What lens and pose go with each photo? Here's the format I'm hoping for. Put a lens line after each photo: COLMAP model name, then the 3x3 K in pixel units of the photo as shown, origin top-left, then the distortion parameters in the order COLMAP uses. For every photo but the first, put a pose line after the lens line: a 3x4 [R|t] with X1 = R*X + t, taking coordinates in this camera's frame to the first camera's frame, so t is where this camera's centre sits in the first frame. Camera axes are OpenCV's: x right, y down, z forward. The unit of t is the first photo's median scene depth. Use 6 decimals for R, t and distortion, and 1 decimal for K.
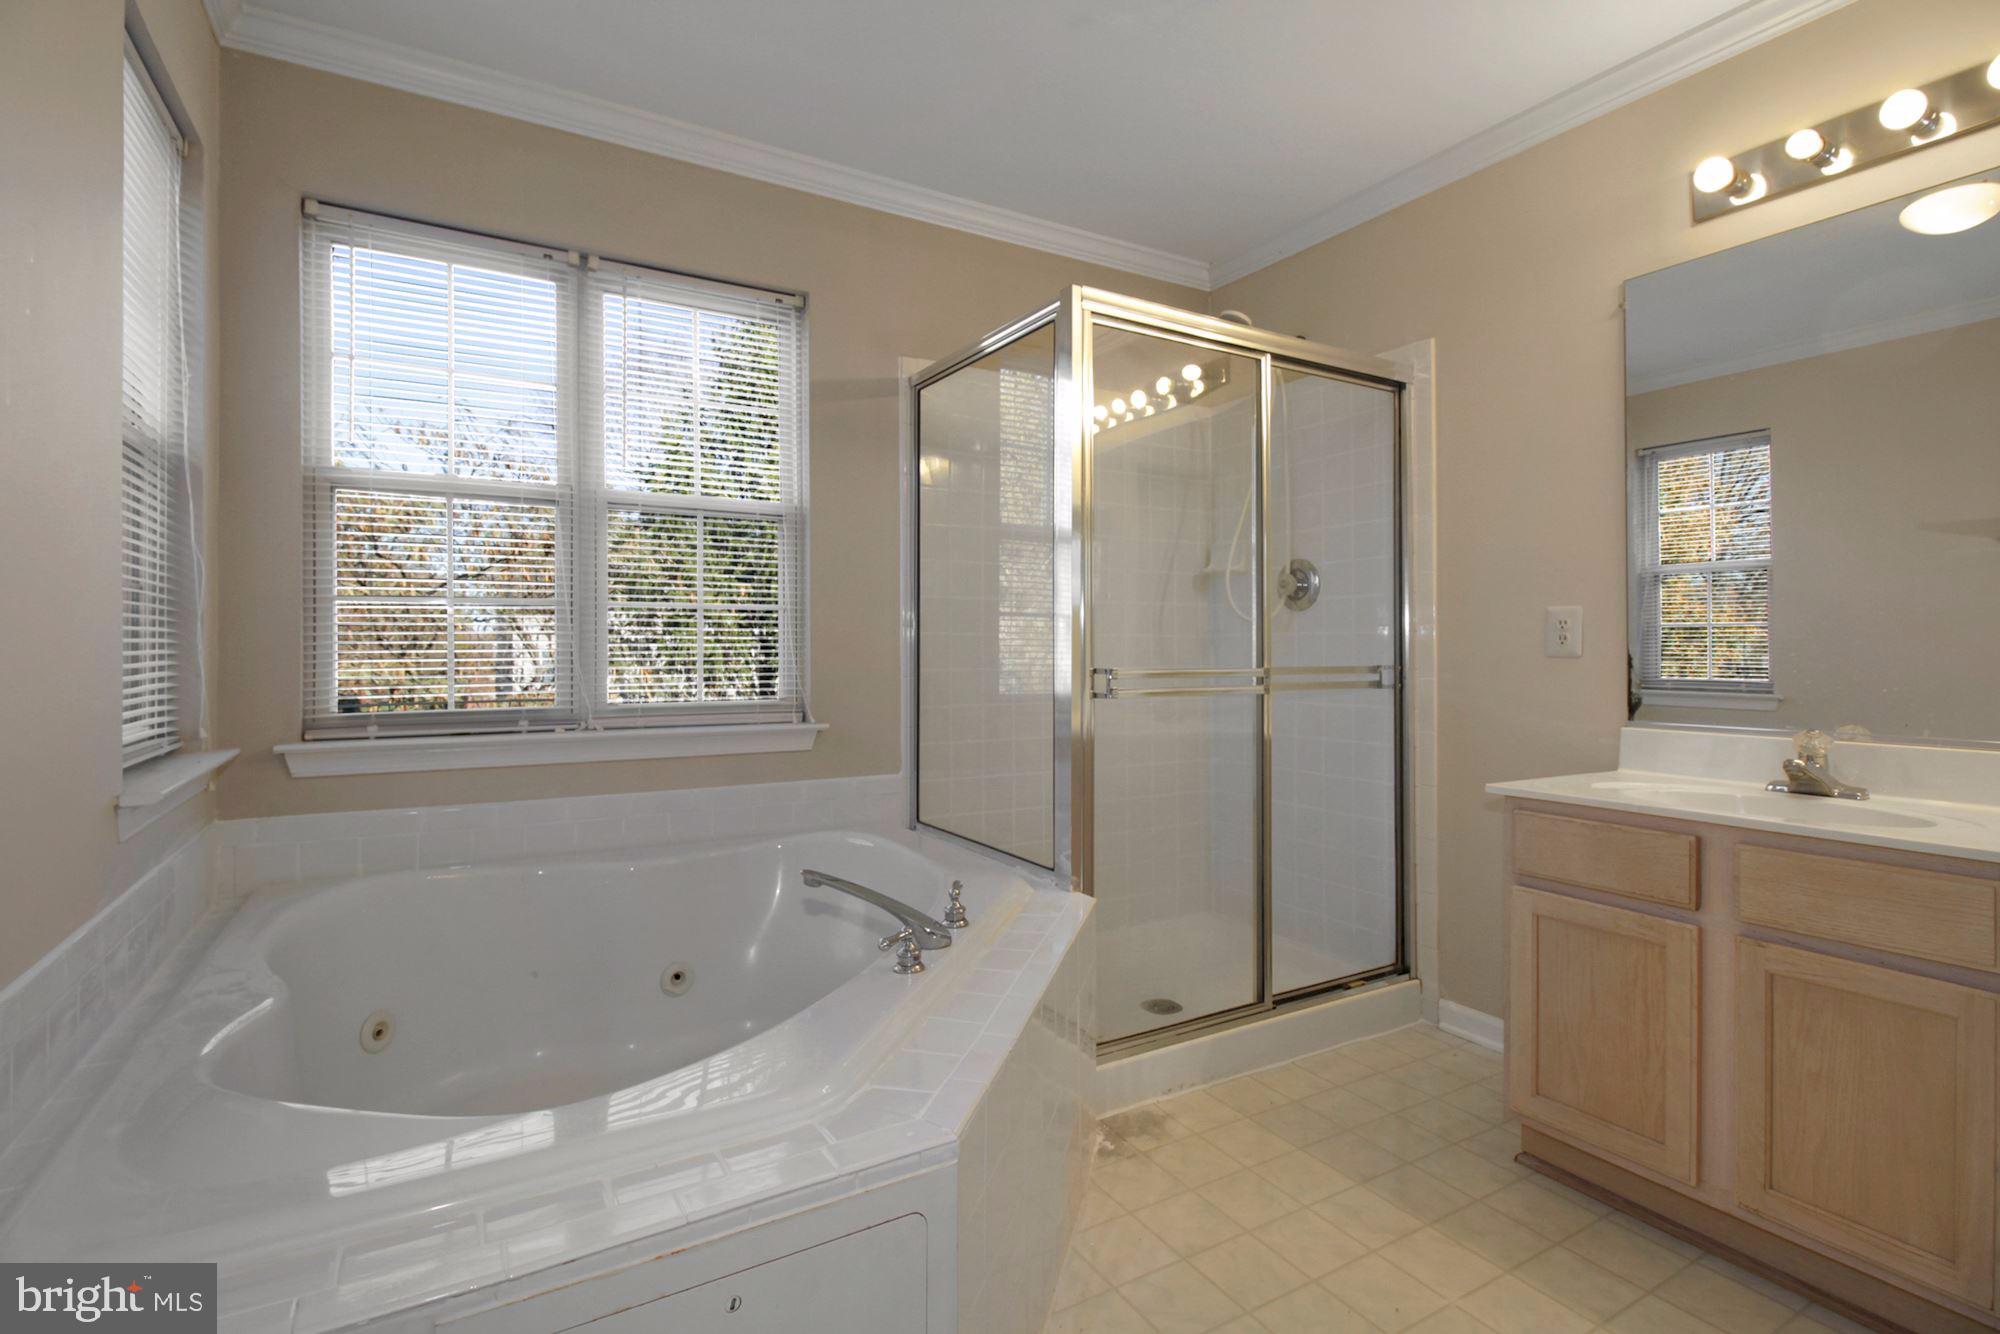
lens RADIAL K [[962.2, 0, 1001.5], [0, 962.2, 659.4], [0, 0, 1]] dist [-0.002131, 0.000098]
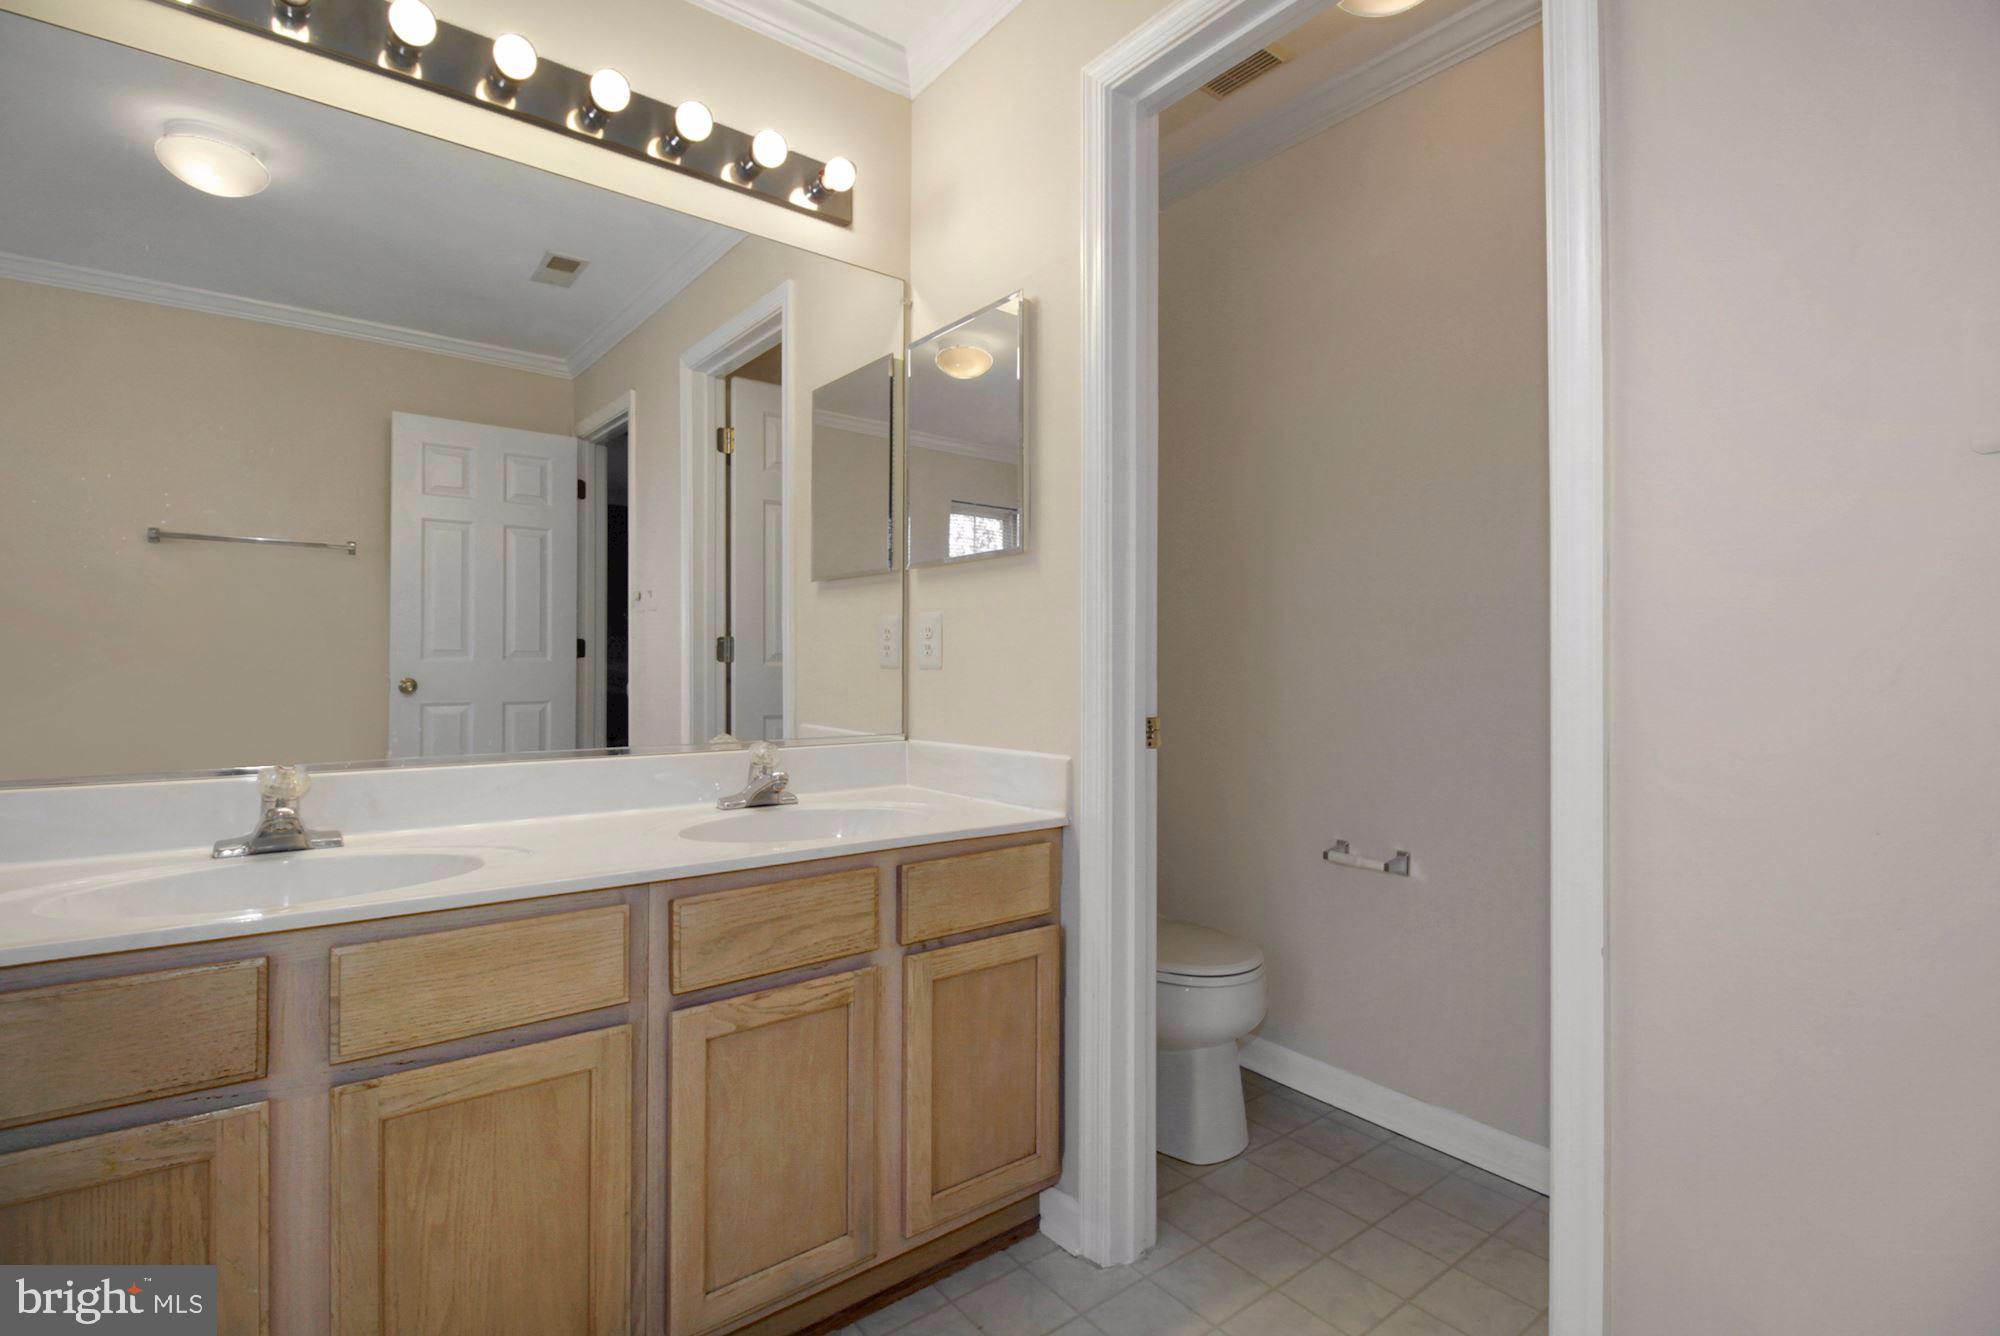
lens RADIAL K [[962.2, 0, 1001.7], [0, 962.2, 662.5], [0, 0, 1]] dist [-0.002131, 0.000098]
pose [[-0.128048, -0.001666, 0.991767, 0.052675], [0.002863, 0.999994, 0.002050, -0.003897], [-0.991764, 0.003102, -0.128043, 0.614961]]
